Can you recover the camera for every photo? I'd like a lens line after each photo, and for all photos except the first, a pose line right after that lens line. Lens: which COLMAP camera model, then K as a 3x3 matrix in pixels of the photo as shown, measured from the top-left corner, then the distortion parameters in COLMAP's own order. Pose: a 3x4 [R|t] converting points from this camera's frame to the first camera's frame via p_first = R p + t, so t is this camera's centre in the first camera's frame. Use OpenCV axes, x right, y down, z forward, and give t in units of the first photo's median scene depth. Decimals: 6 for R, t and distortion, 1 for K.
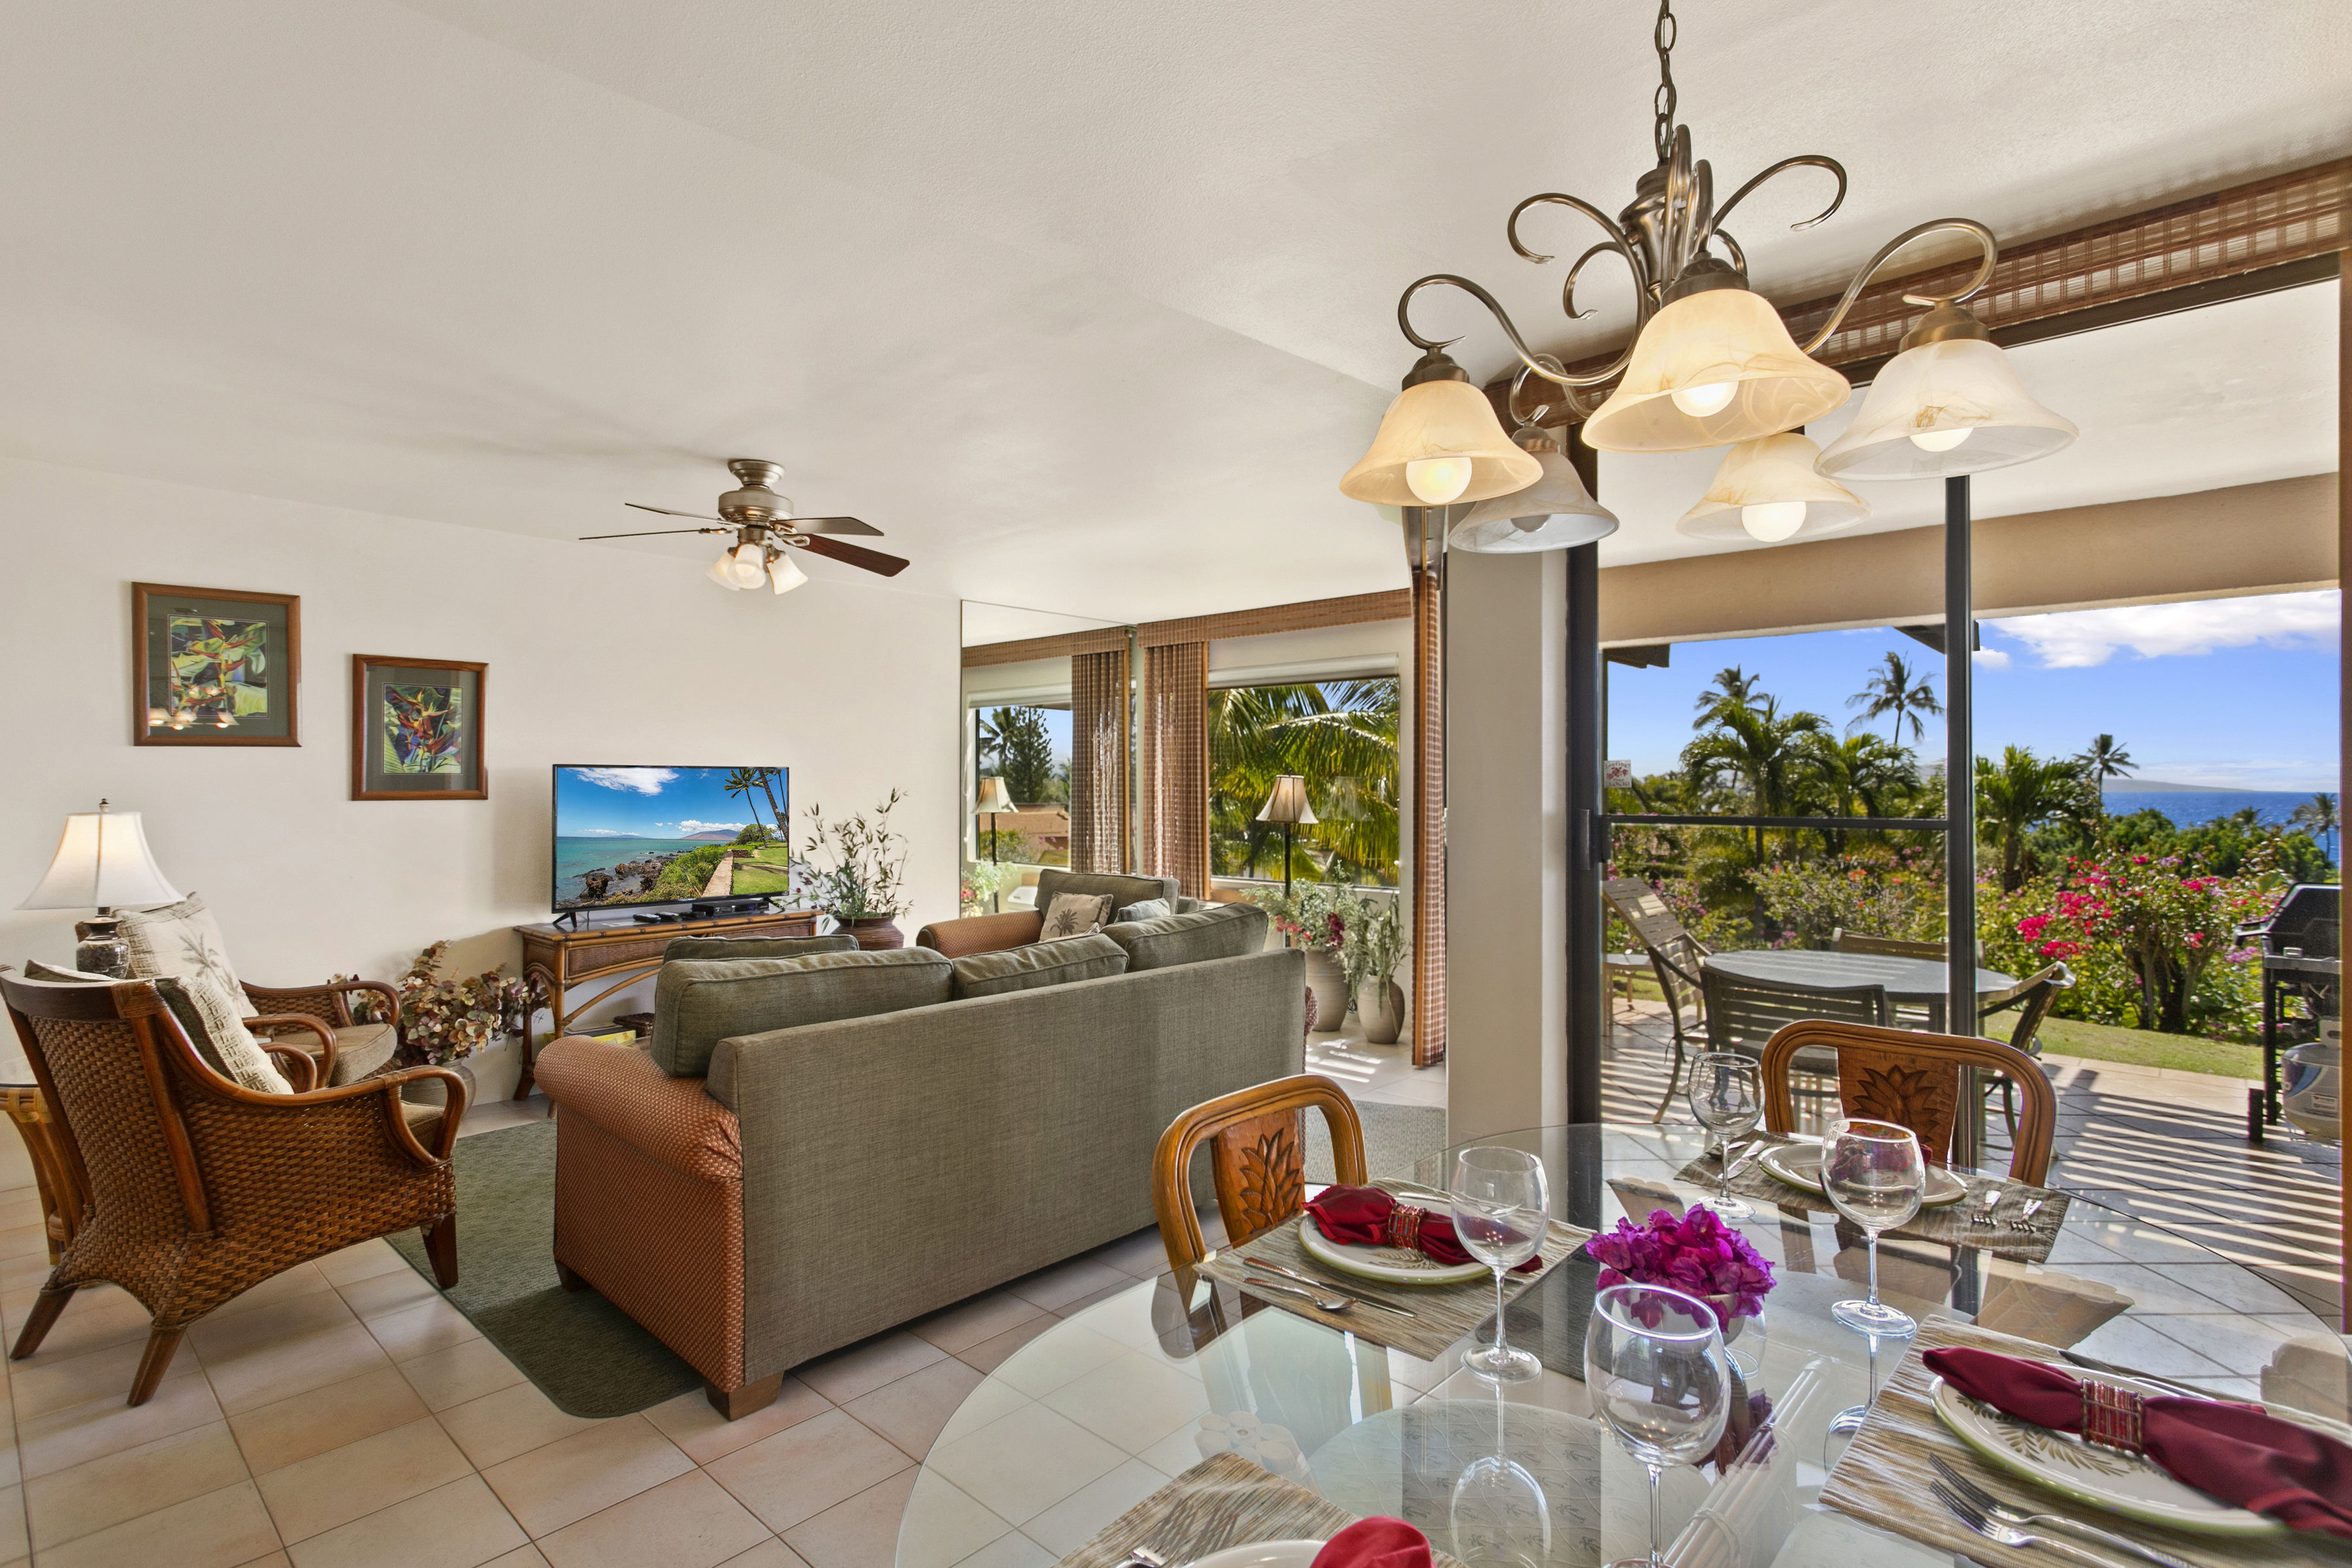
lens RADIAL K [[1166.5, 0, 1176.0], [0, 1166.5, 784.0], [0, 0, 1]] dist [0.017438, 0.000259]
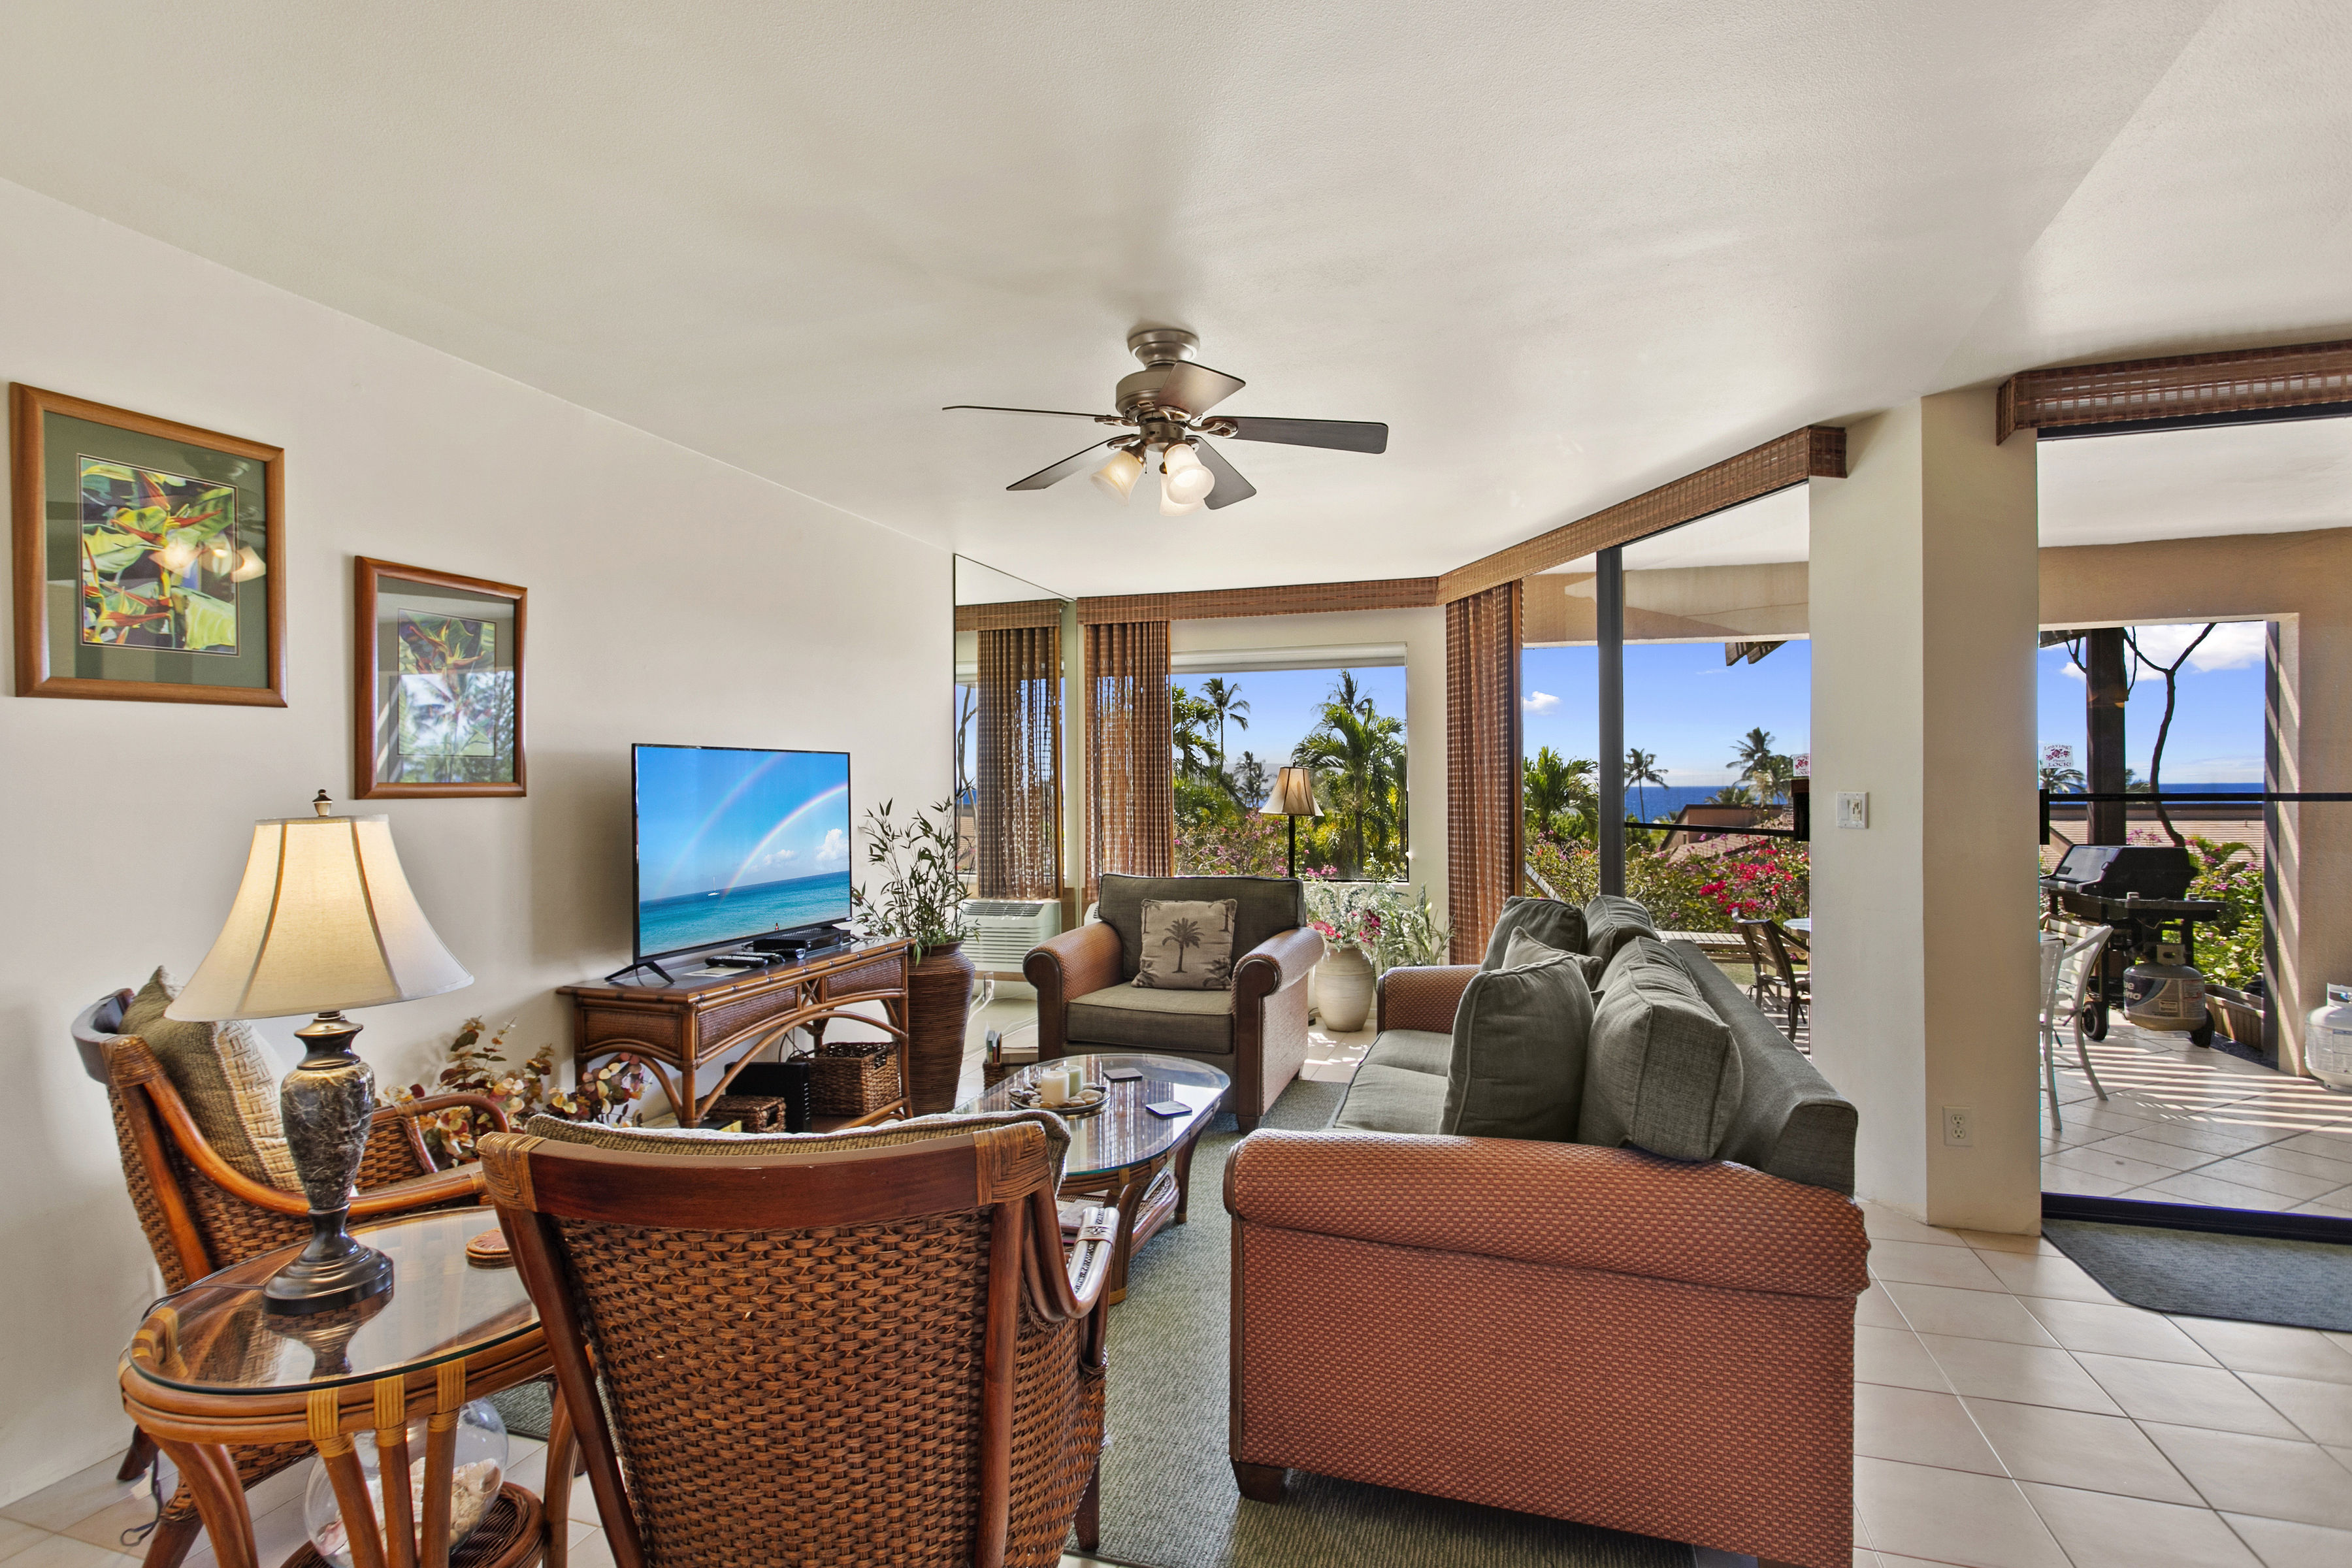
lens RADIAL K [[1153.1, 0, 1176.0], [0, 1153.1, 784.0], [0, 0, 1]] dist [0.000565, 0.000340]
pose [[0.901435, -0.005585, 0.432879, -0.558137], [0.005436, 0.999984, 0.001582, 0.007268], [-0.432881, 0.000927, 0.901450, 0.276781]]
